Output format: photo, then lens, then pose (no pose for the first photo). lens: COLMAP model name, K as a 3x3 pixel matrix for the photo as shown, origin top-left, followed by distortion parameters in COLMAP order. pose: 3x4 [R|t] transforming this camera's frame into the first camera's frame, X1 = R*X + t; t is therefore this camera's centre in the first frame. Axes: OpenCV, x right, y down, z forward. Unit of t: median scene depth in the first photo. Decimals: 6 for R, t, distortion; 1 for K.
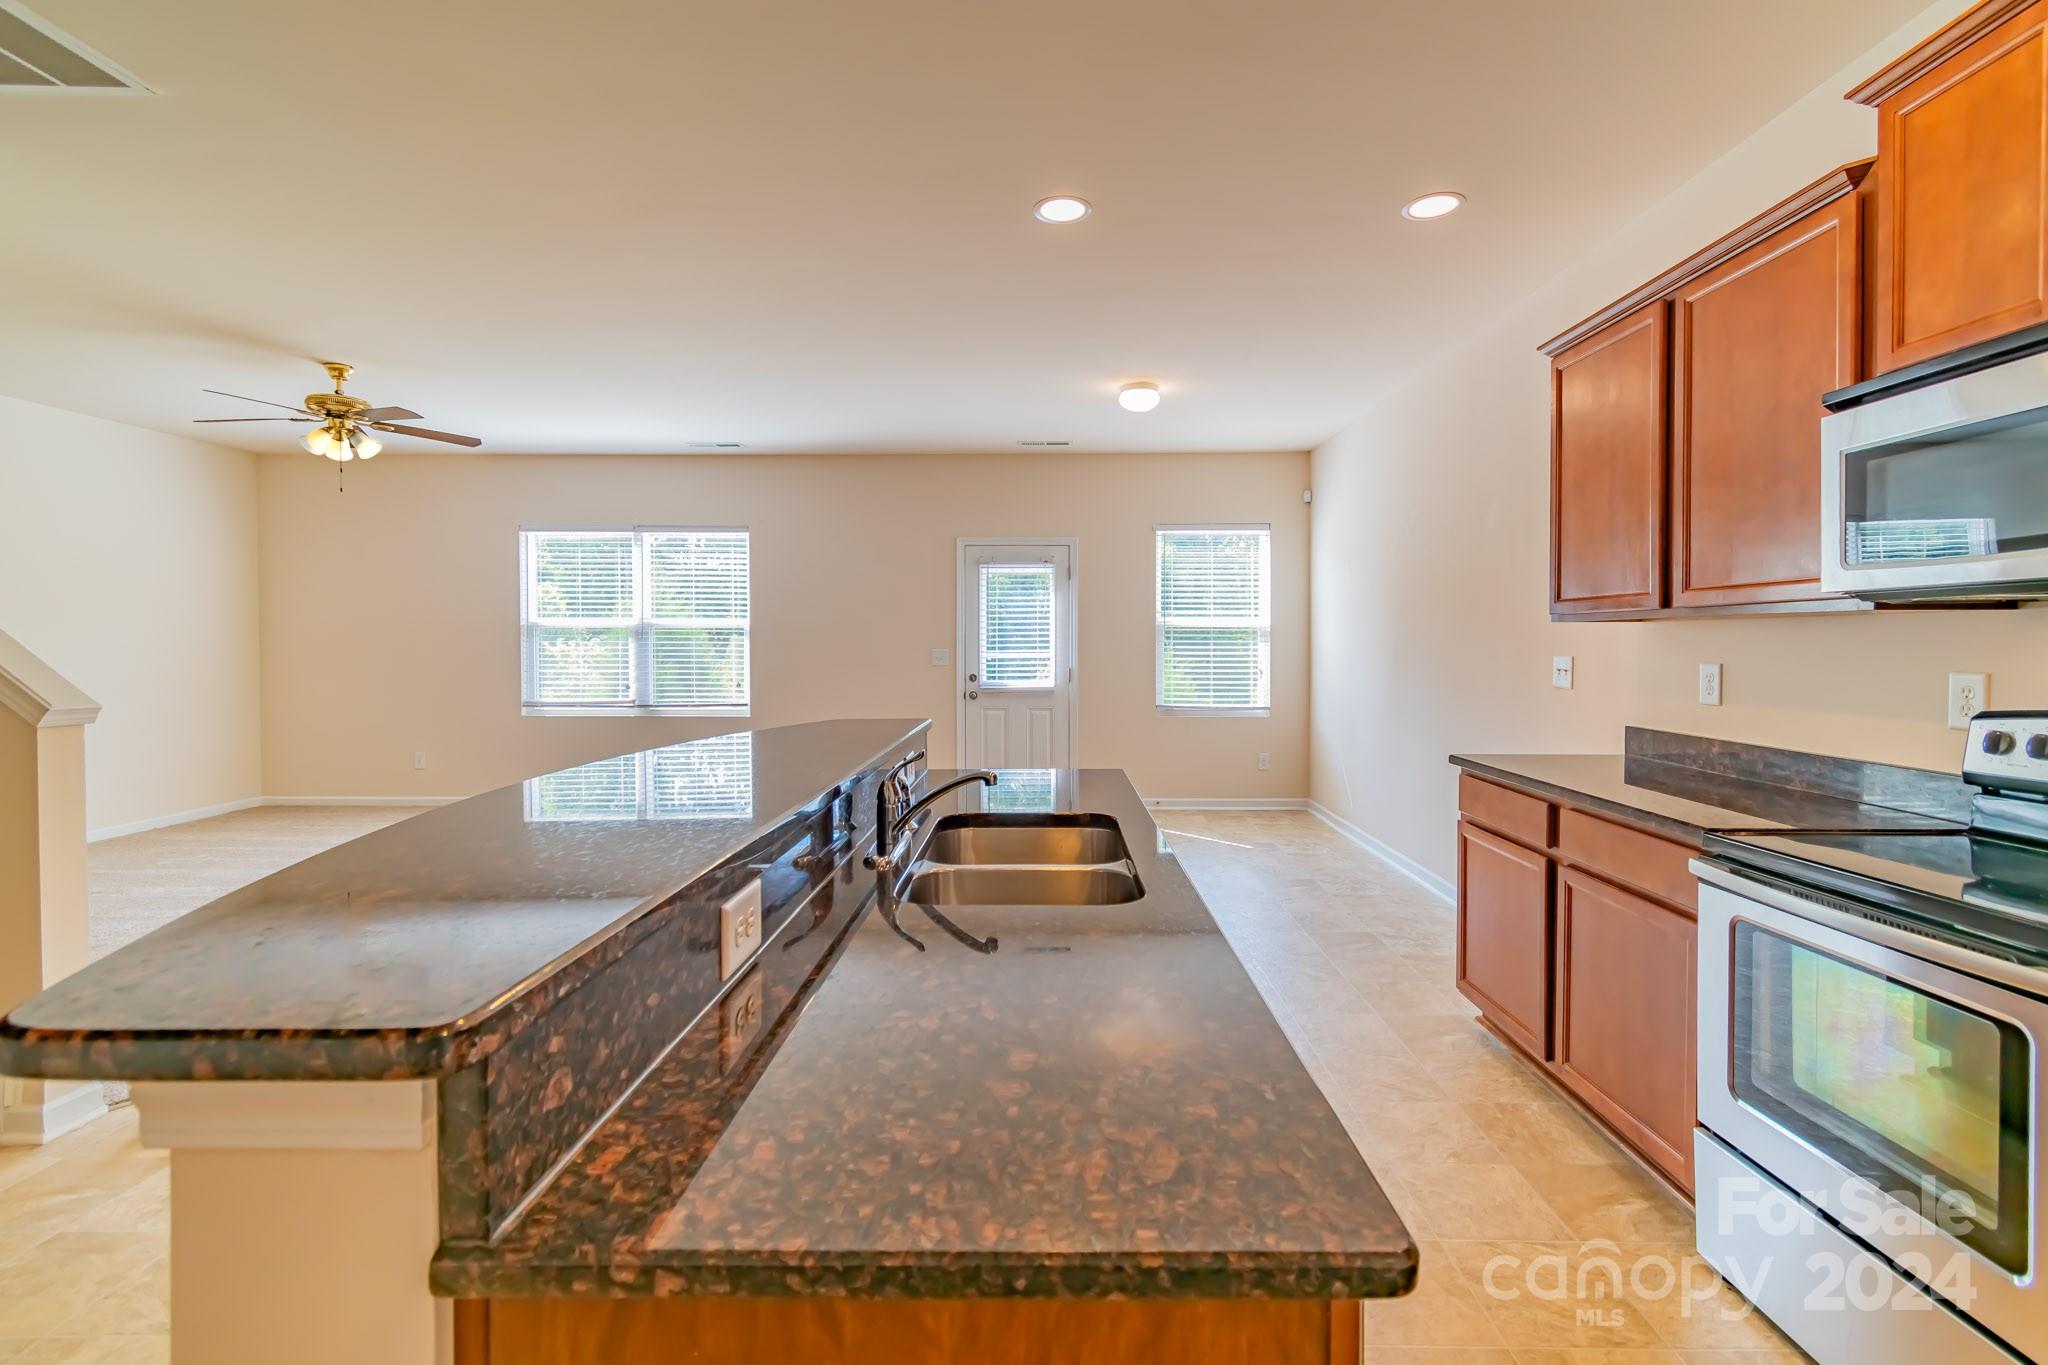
lens RADIAL K [[908.1, 0, 1052.8], [0, 908.1, 653.3], [0, 0, 1]] dist [-0.000345, -0.000309]
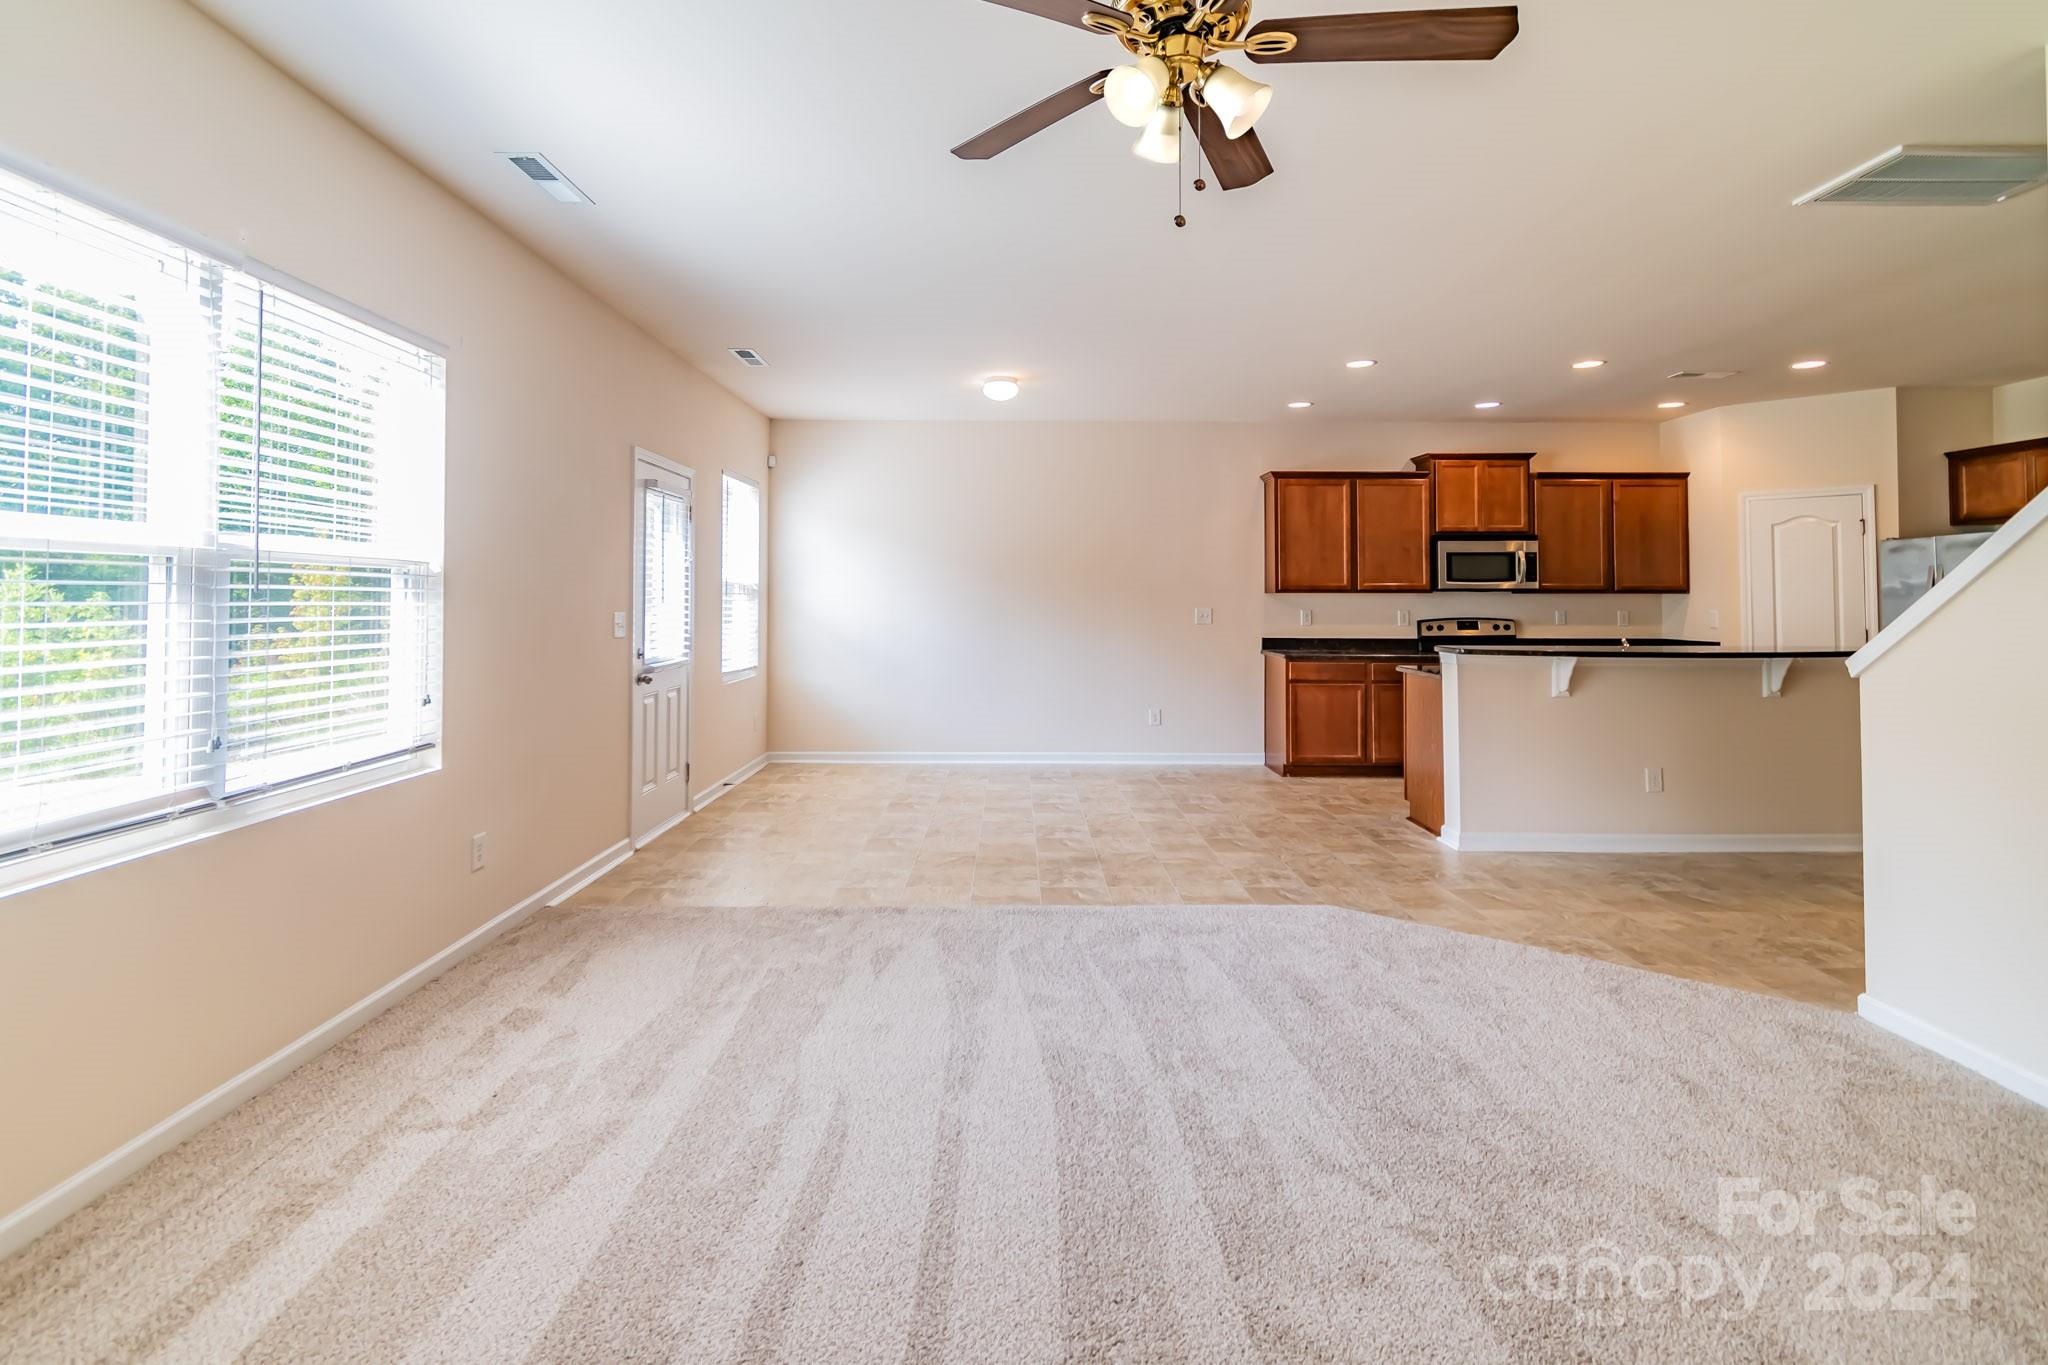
lens RADIAL K [[942.9, 0, 992.8], [0, 942.9, 572.6], [0, 0, 1]] dist [0.000875, 0.000019]
pose [[0.028021, 0.027600, 0.999226, -0.810829], [0.010495, 0.999556, -0.027903, -0.011916], [-0.999552, 0.011269, 0.027719, 0.730352]]
